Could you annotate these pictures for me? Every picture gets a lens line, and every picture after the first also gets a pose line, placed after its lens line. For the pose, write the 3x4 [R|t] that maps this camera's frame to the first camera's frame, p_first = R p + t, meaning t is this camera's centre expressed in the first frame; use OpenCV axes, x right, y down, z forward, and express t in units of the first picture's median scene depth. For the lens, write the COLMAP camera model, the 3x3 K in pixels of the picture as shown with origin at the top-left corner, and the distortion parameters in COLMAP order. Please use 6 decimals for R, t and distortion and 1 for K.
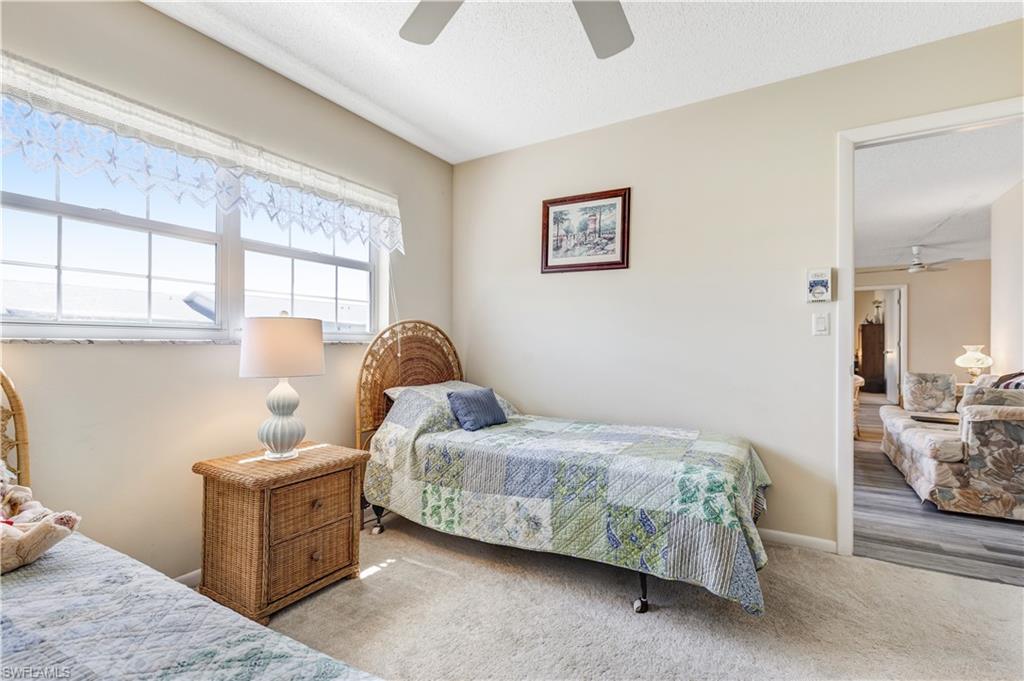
lens RADIAL K [[458.5, 0, 509.7], [0, 458.5, 344.6], [0, 0, 1]] dist [-0.002552, 0.000263]
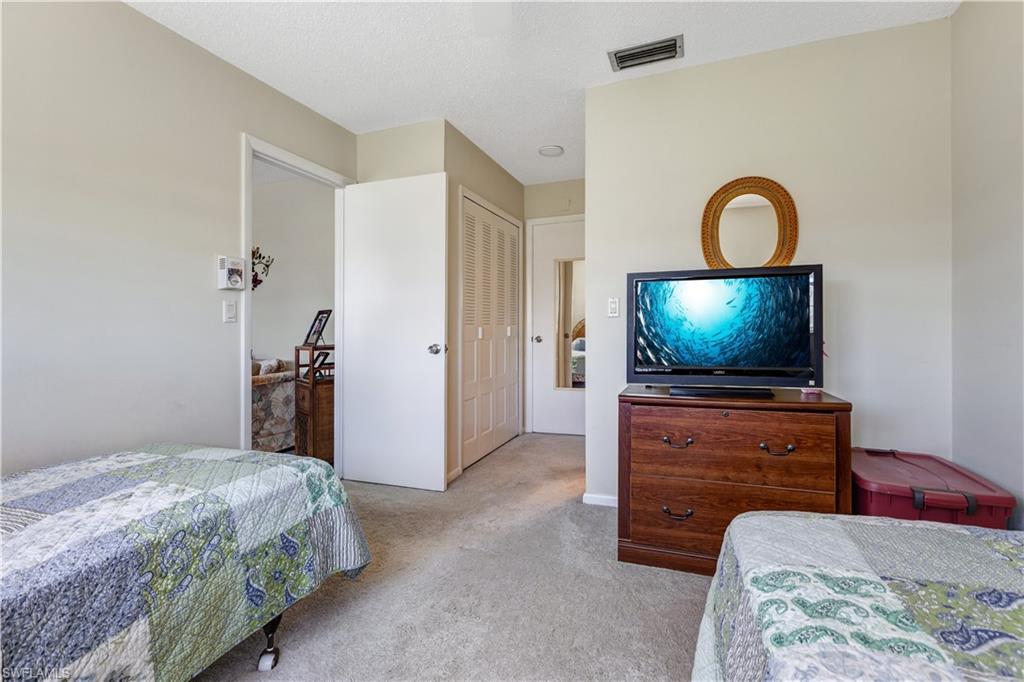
lens RADIAL K [[458.5, 0, 509.2], [0, 458.5, 338.6], [0, 0, 1]] dist [-0.002552, 0.000263]
pose [[-0.197119, -0.013825, 0.980282, -0.501312], [0.002660, 0.999889, 0.014636, 0.002934], [-0.980376, 0.005492, -0.197061, 0.659411]]
